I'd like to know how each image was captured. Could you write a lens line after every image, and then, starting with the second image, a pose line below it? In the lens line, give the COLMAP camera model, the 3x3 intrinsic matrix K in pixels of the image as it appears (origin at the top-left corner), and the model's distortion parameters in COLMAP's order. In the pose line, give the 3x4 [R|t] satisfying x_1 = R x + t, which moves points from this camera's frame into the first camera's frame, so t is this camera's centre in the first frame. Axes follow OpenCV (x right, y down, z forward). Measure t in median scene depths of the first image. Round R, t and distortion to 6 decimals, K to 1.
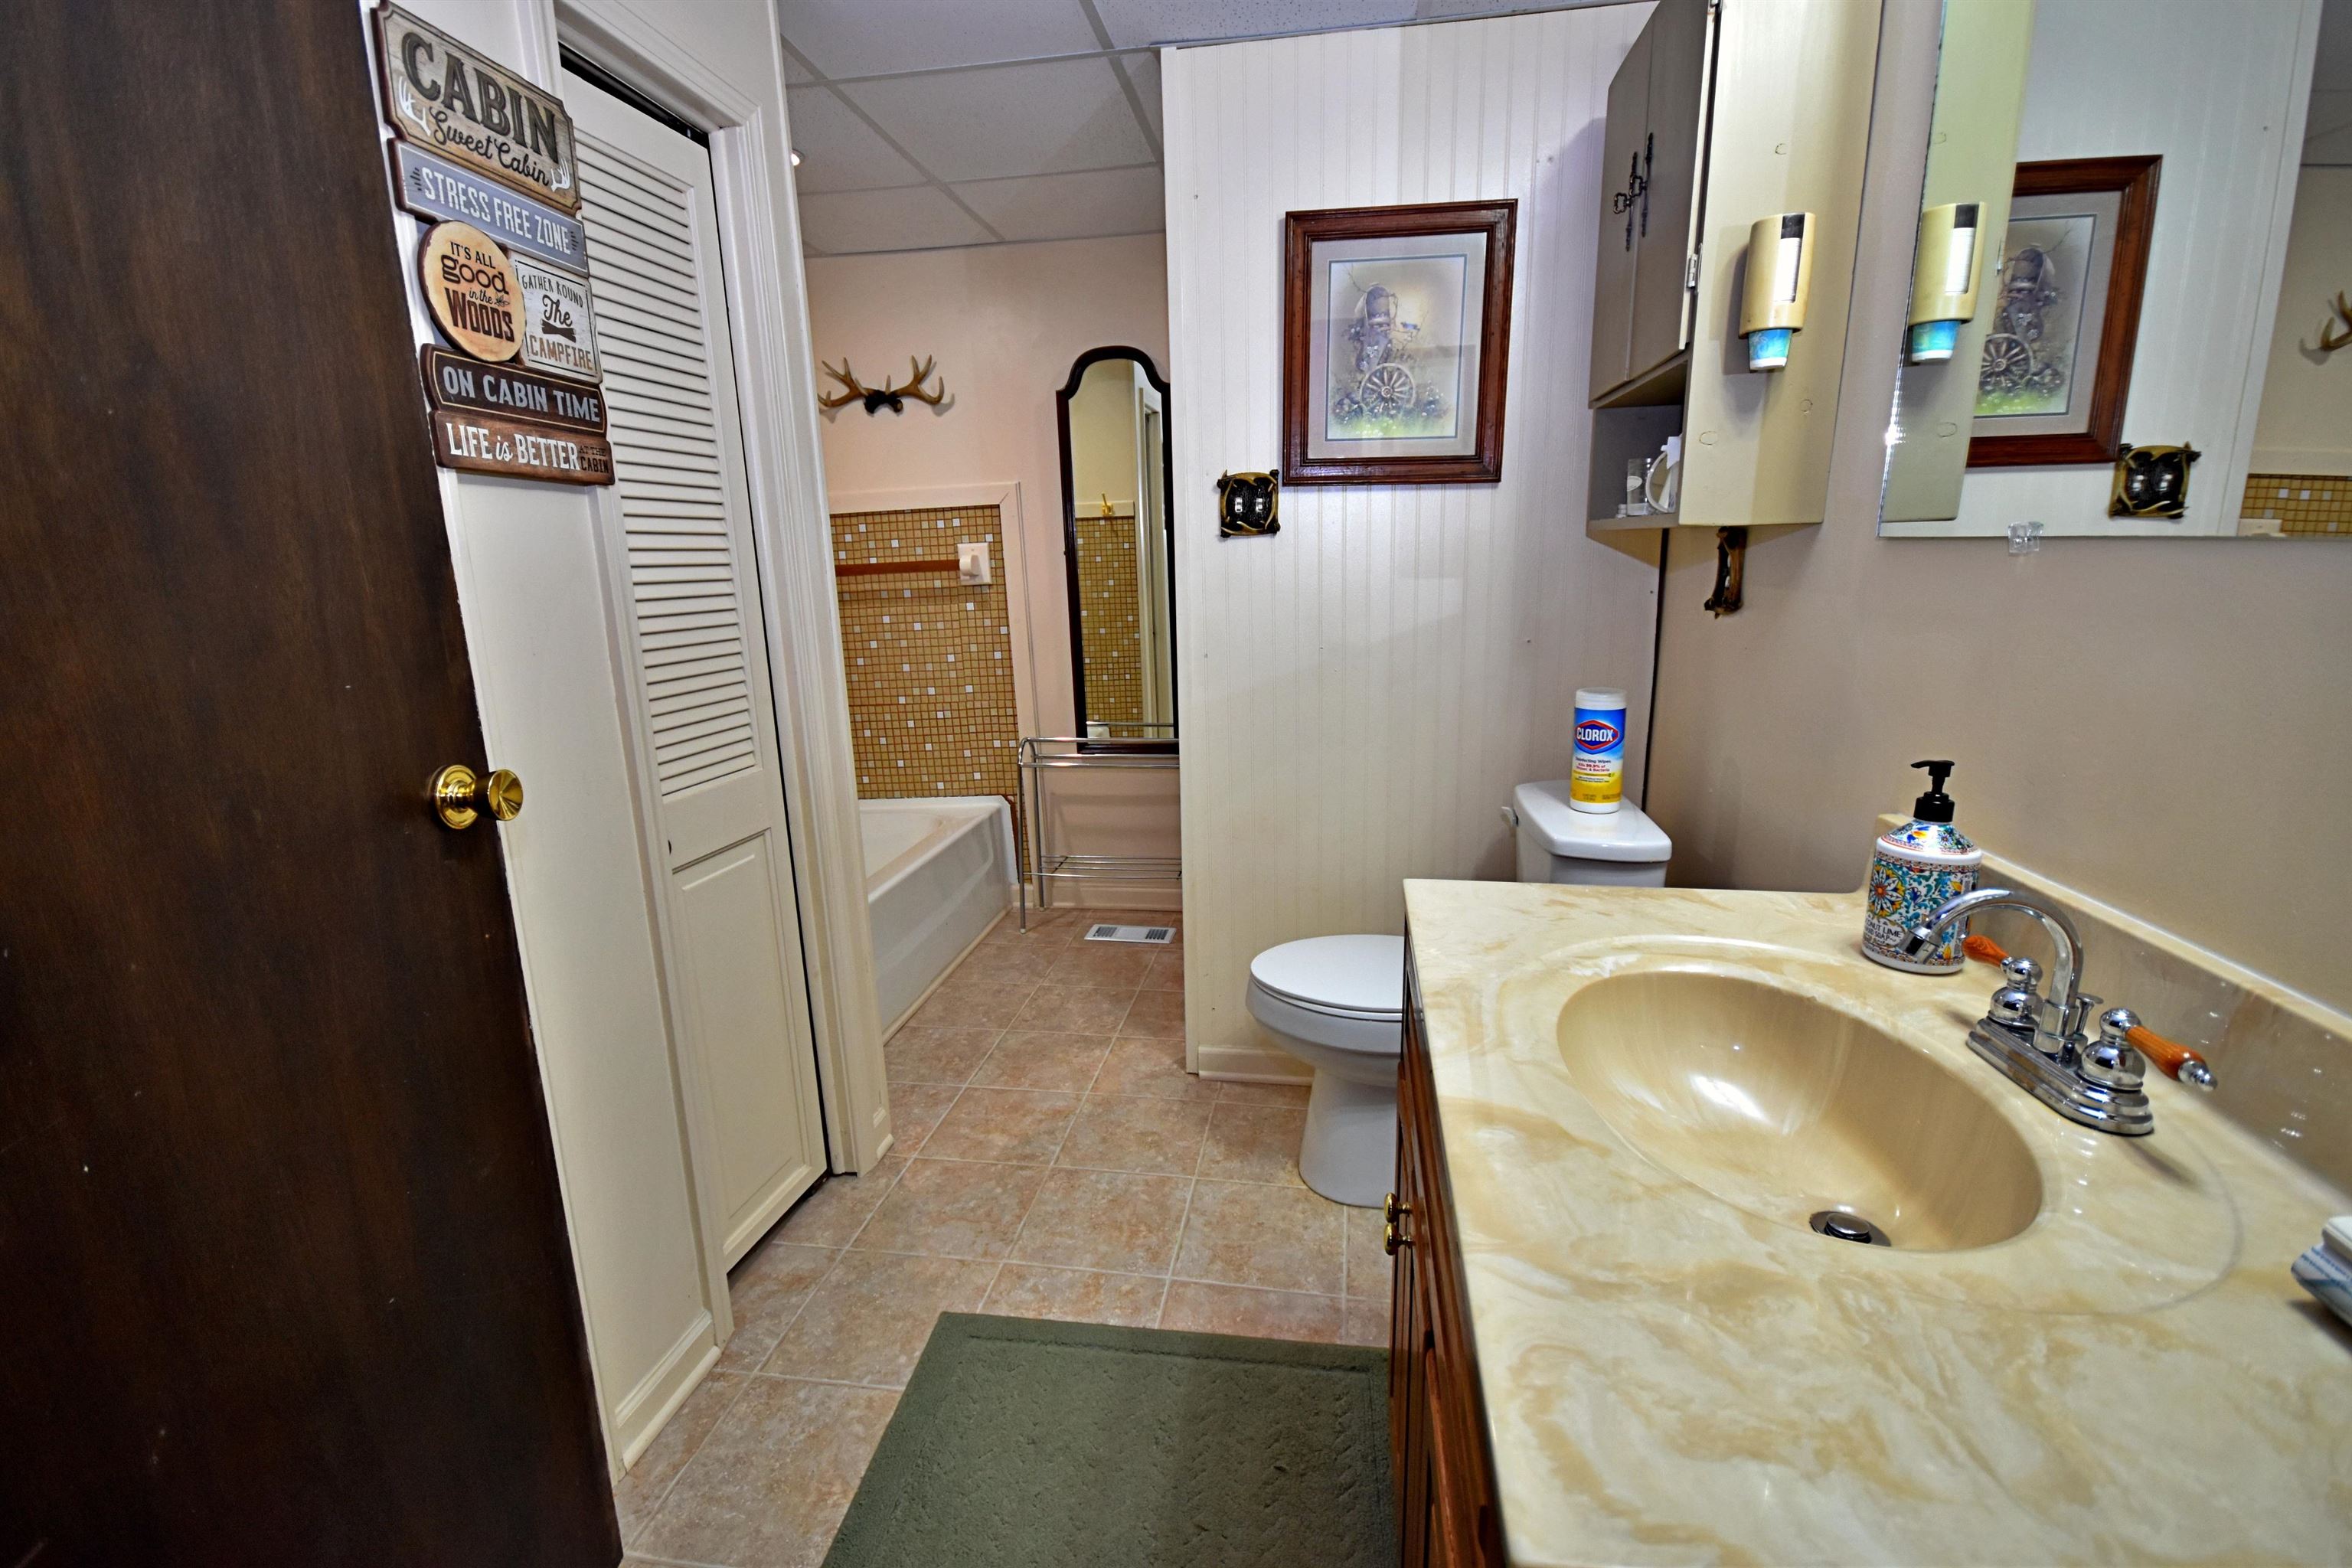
lens RADIAL K [[1035.2, 0, 1179.9], [0, 1035.2, 789.7], [0, 0, 1]] dist [-0.006895, -0.001744]
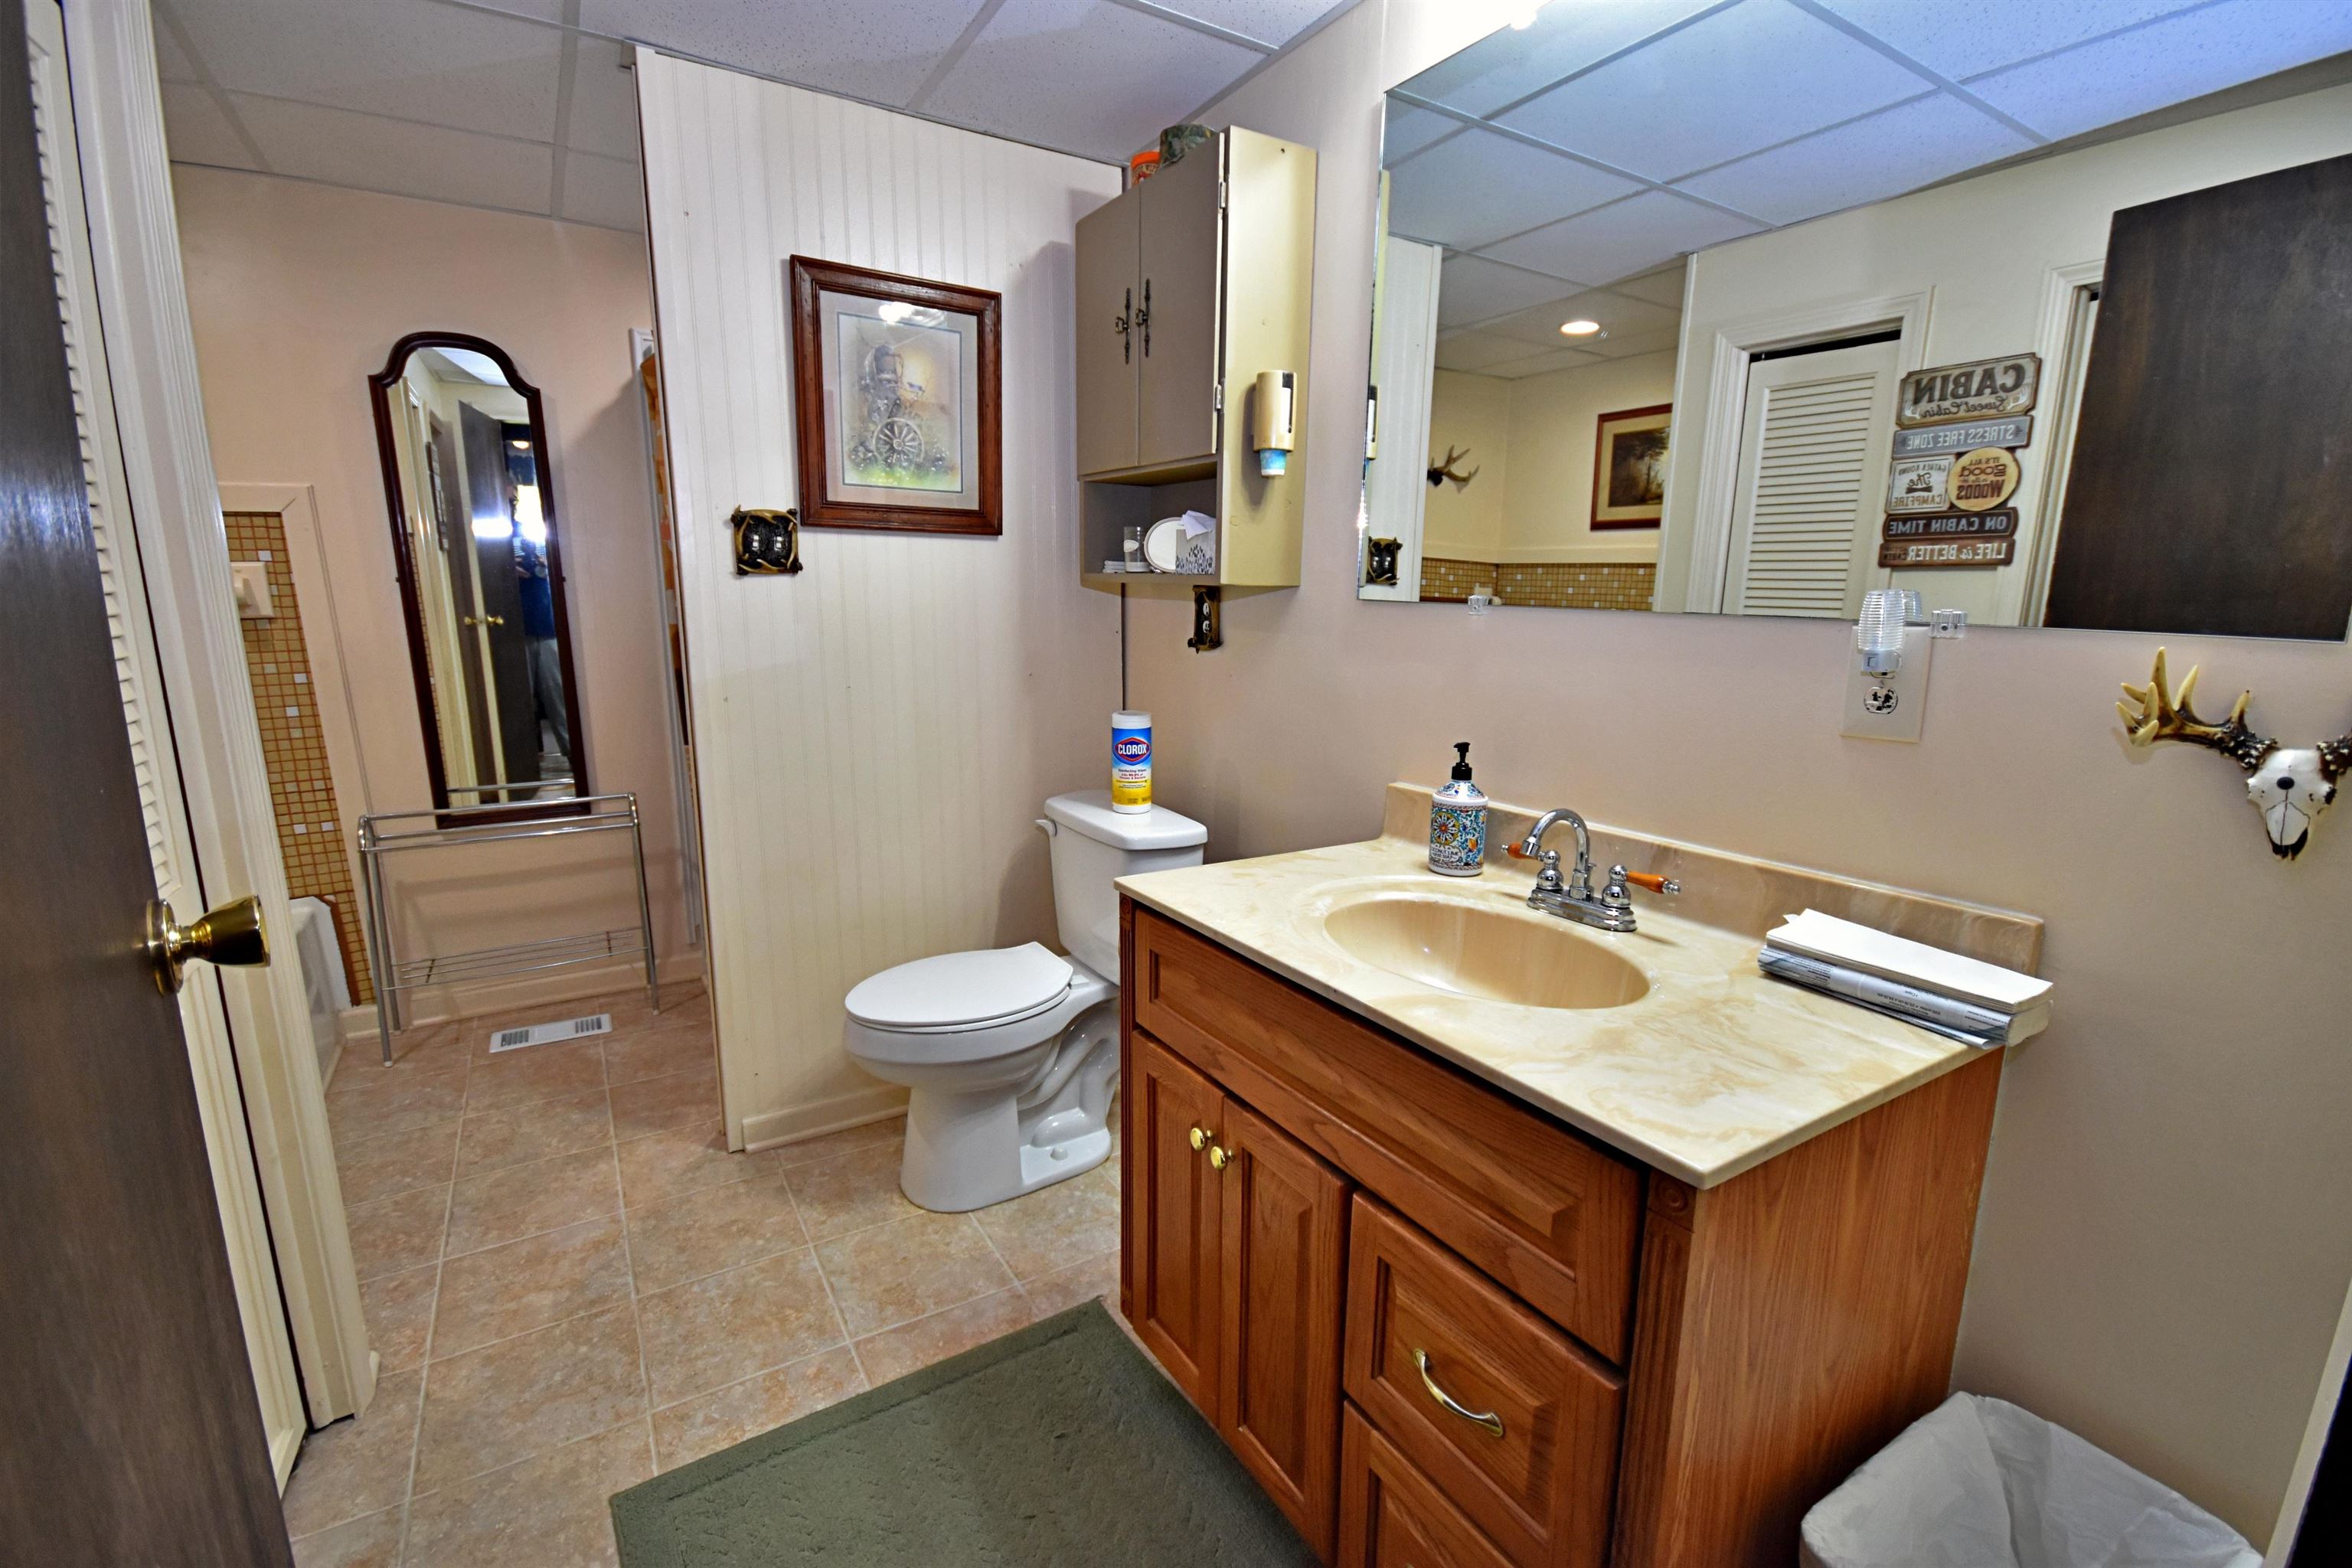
lens RADIAL K [[1035.2, 0, 1181.6], [0, 1035.2, 786.0], [0, 0, 1]] dist [-0.006895, -0.001744]
pose [[0.752549, -0.096478, 0.651430, -0.333639], [0.117547, 0.993003, 0.011273, -0.015722], [-0.647960, 0.068090, 0.758625, 0.032397]]
